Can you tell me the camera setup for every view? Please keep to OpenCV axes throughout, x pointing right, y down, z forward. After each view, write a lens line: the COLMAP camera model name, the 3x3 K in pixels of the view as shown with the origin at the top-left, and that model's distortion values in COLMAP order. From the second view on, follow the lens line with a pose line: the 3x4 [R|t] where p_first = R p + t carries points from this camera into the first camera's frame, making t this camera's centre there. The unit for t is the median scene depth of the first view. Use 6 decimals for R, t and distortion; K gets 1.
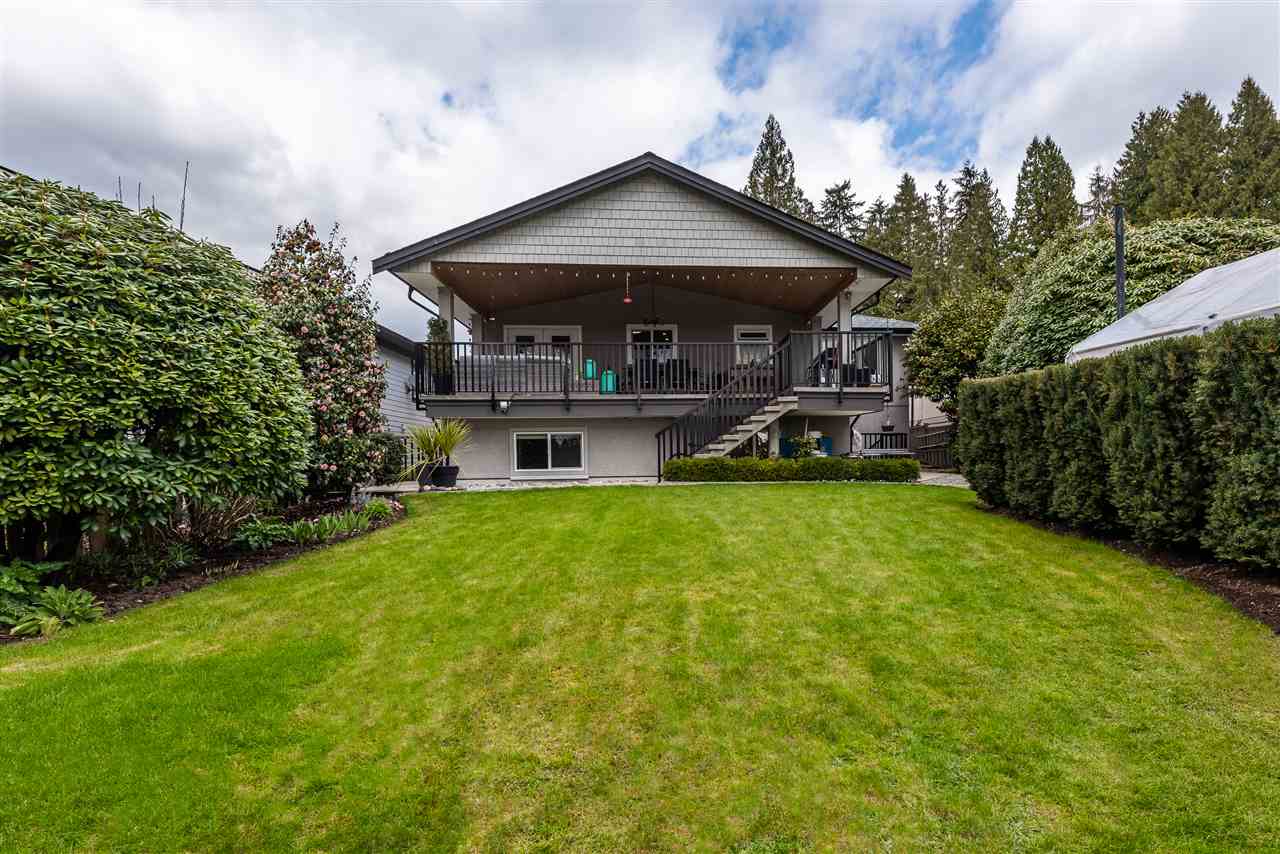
lens RADIAL K [[657.6, 0, 671.1], [0, 657.6, 454.2], [0, 0, 1]] dist [0.016452, -0.000288]
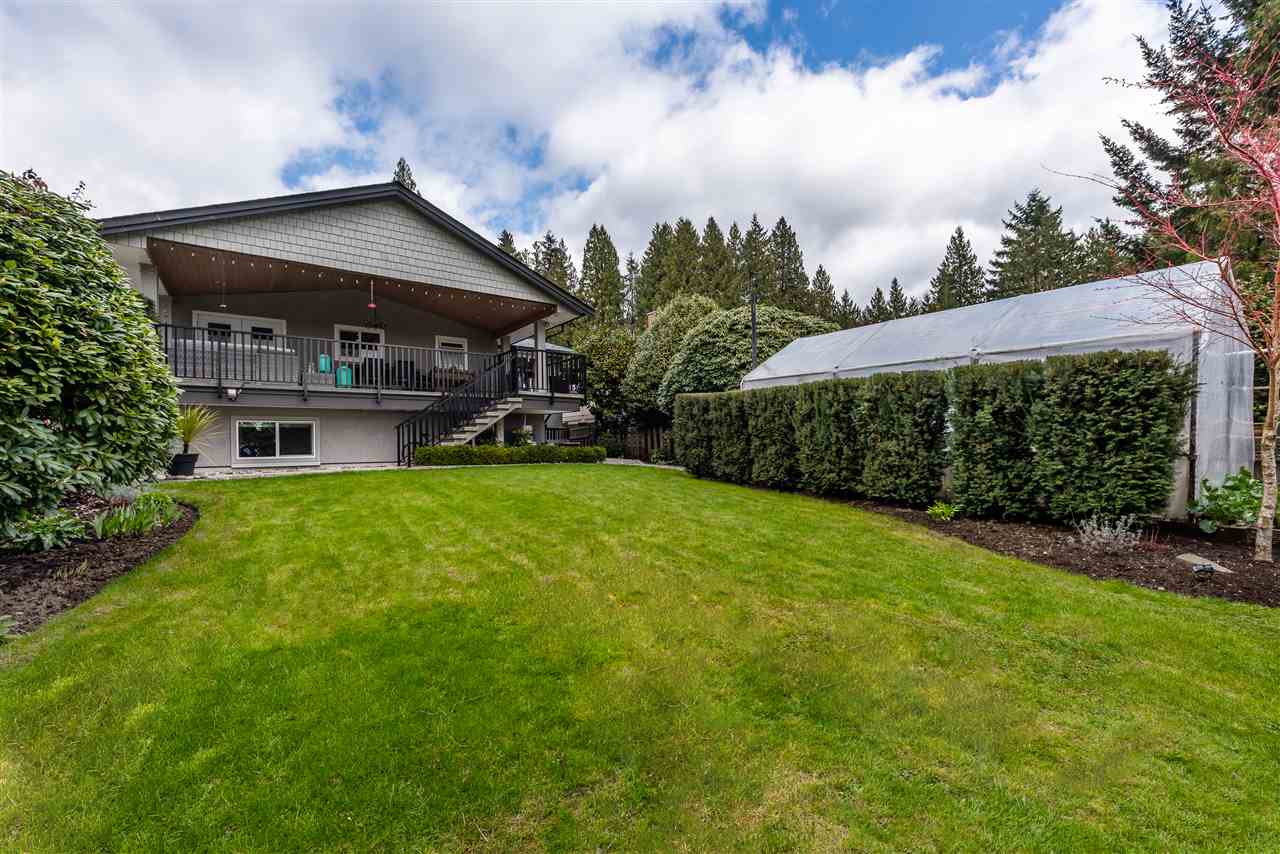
lens RADIAL K [[517.5, 0, 640.0], [0, 517.5, 427.0], [0, 0, 1]] dist [0.009632, -0.000126]
pose [[0.865374, 0.018897, 0.500771, -0.113197], [-0.002387, 0.999433, -0.033590, 0.002321], [-0.501121, 0.027872, 0.864928, 0.009849]]
